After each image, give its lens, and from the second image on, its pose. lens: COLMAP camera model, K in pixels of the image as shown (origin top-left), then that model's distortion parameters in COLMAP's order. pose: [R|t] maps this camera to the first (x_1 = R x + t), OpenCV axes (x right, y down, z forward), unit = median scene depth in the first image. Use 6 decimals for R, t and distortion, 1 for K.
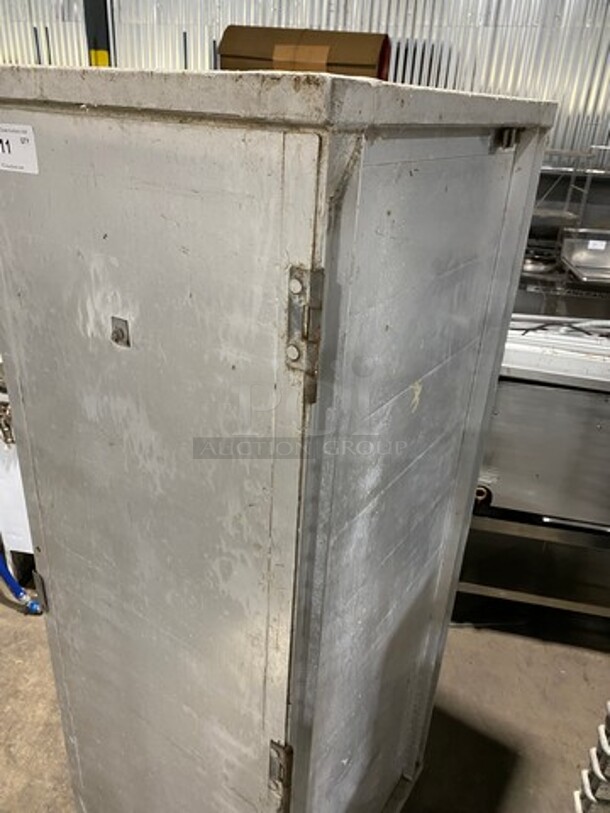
lens RADIAL K [[628.6, 0, 299.5], [0, 628.6, 401.4], [0, 0, 1]] dist [-0.019974, 0.009075]
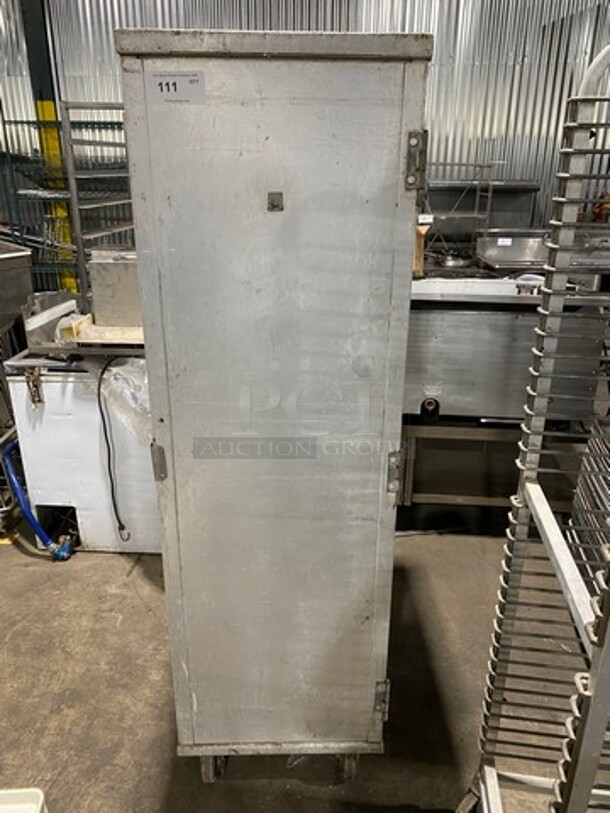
lens RADIAL K [[628.6, 0, 307.5], [0, 628.6, 410.4], [0, 0, 1]] dist [-0.019974, 0.009075]
pose [[0.990247, -0.089884, 0.106449, -0.079031], [0.096405, 0.993664, -0.057780, 0.179844], [-0.100581, 0.067479, 0.992638, -0.195275]]
